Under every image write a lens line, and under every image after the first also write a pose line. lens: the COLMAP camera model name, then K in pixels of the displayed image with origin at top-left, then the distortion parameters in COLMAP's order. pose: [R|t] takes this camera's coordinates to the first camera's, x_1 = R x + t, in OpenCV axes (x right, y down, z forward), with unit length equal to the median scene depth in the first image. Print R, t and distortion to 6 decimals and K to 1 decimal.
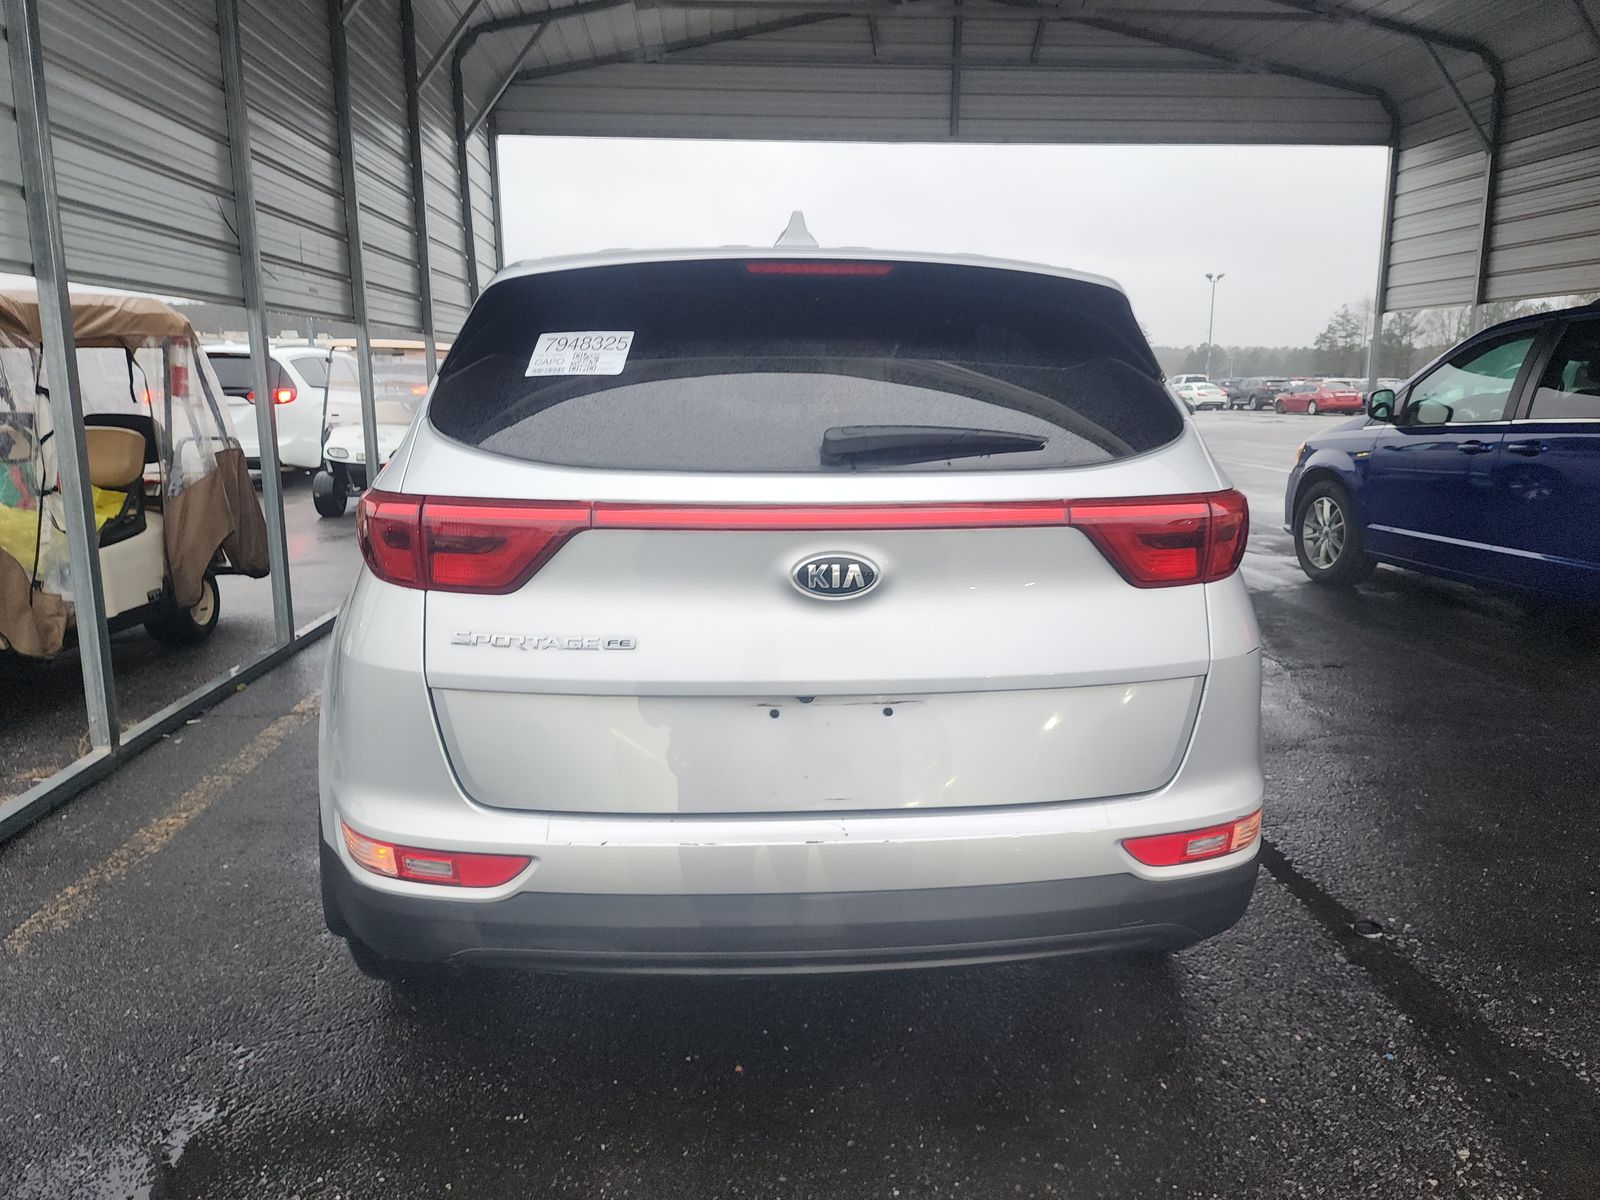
lens RADIAL K [[1068.6, 0, 792.2], [0, 1068.6, 597.1], [0, 0, 1]] dist [0.003609, -0.029823]
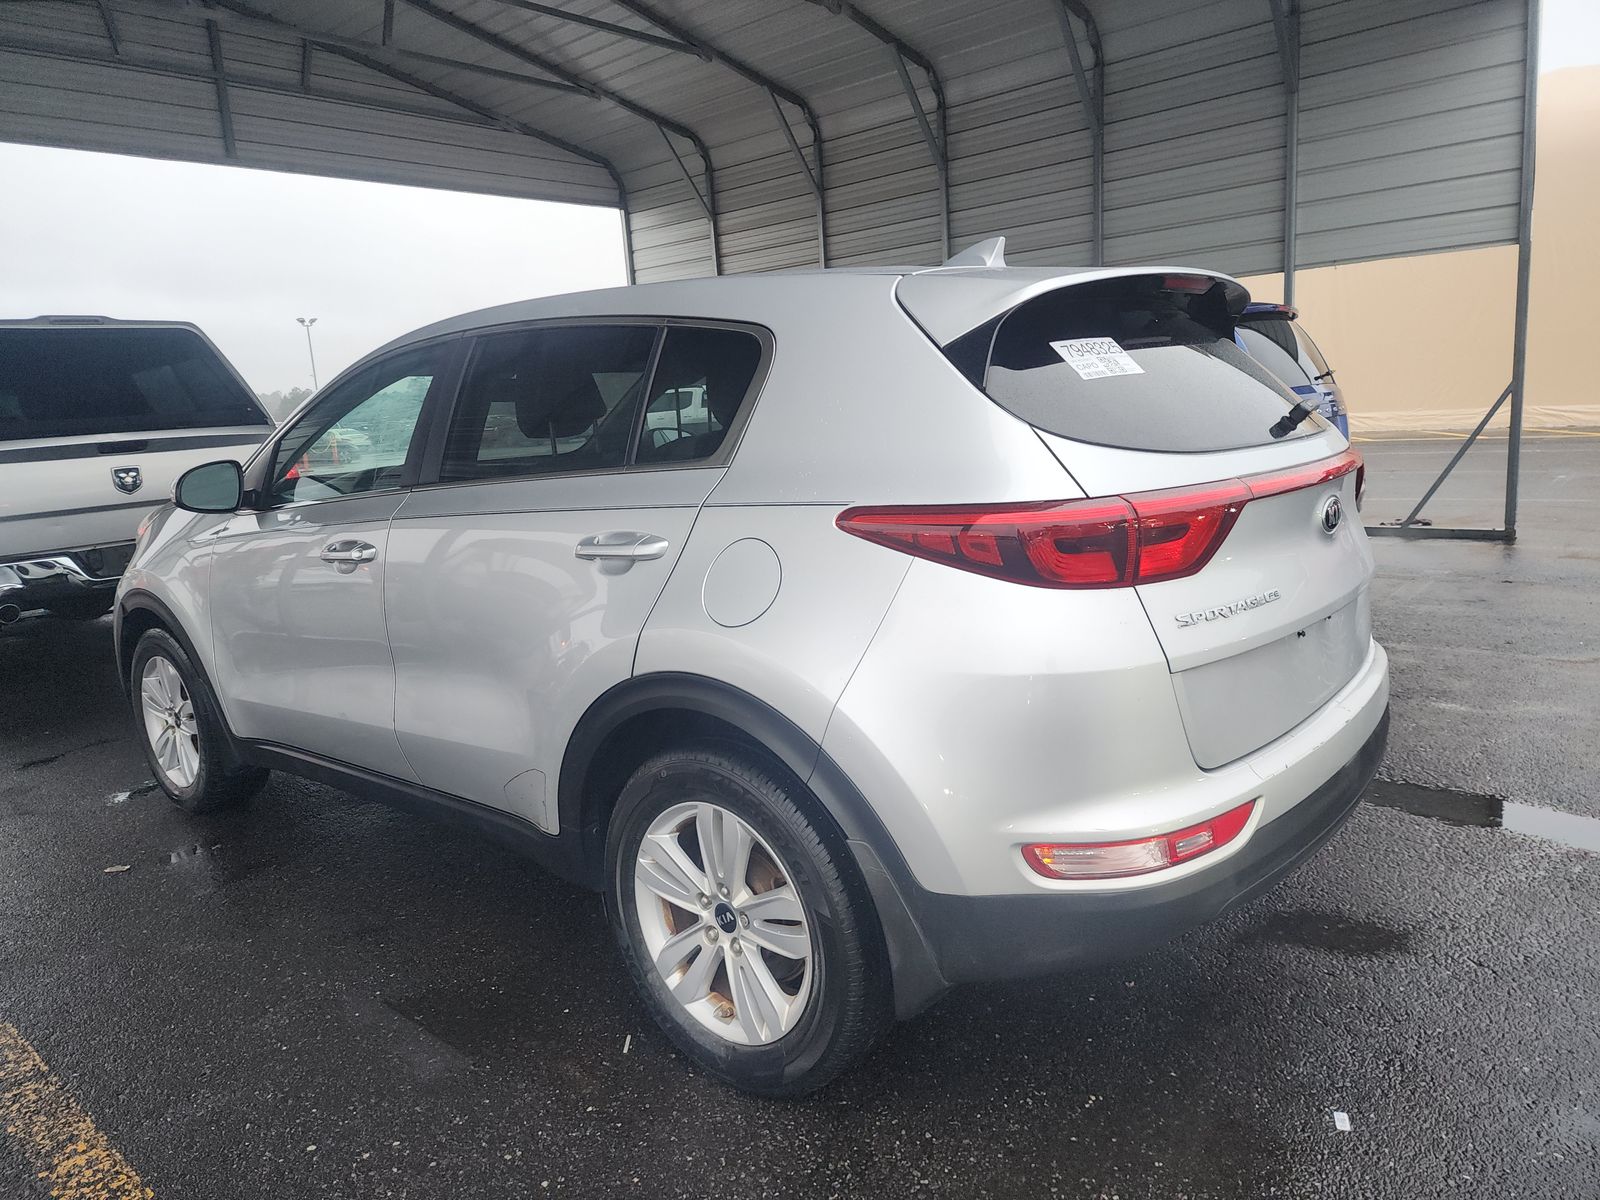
lens RADIAL K [[1068.6, 0, 792.2], [0, 1068.6, 597.1], [0, 0, 1]] dist [0.003609, -0.029823]
pose [[0.678668, -0.171535, 0.714133, -0.230487], [0.200008, 0.978759, 0.045022, -0.019281], [-0.706687, 0.112277, 0.698561, 0.089876]]
